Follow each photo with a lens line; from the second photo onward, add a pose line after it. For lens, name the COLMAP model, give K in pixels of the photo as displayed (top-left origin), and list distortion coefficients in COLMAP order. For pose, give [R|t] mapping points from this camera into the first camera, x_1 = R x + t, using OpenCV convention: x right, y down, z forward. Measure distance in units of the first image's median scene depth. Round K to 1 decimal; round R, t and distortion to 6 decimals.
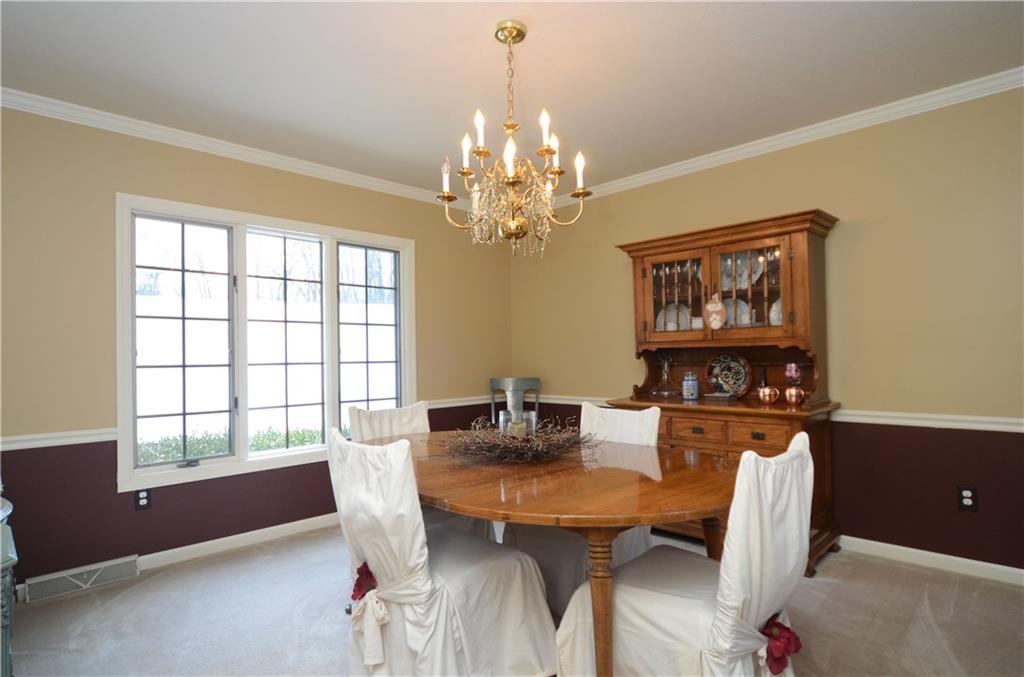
lens RADIAL K [[551.6, 0, 513.0], [0, 551.6, 343.5], [0, 0, 1]] dist [-0.004168, 0.000073]
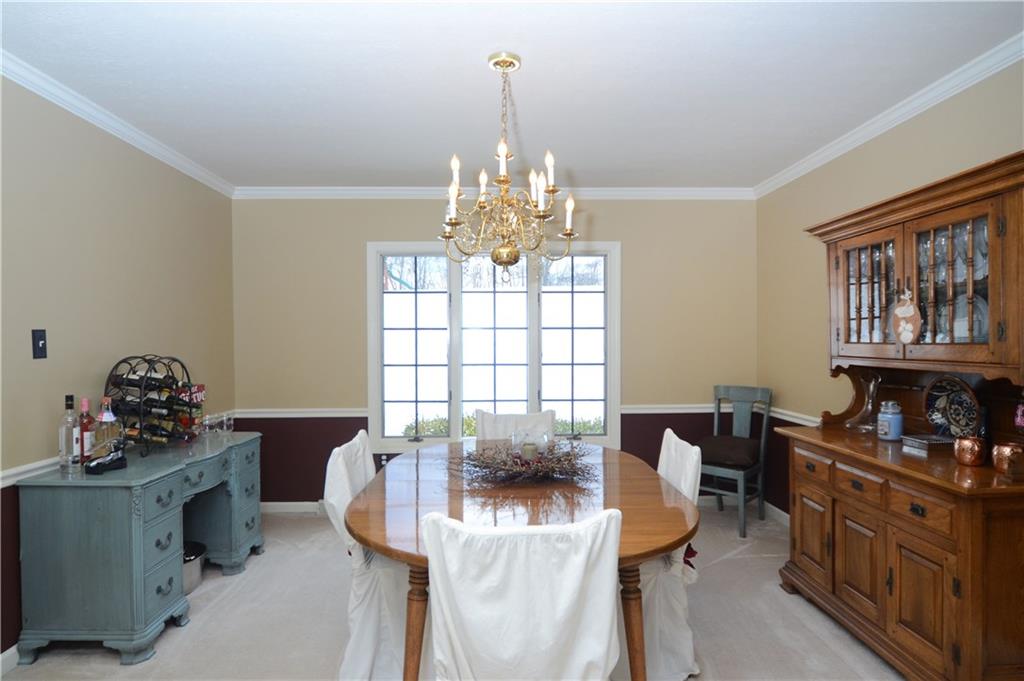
lens RADIAL K [[572.2, 0, 512.7], [0, 572.2, 339.0], [0, 0, 1]] dist [0.003871, 0.001249]
pose [[0.736860, 0.011763, -0.675943, 0.461049], [0.008221, 0.999619, 0.026358, -0.051476], [0.675996, -0.024980, 0.736482, 0.134883]]
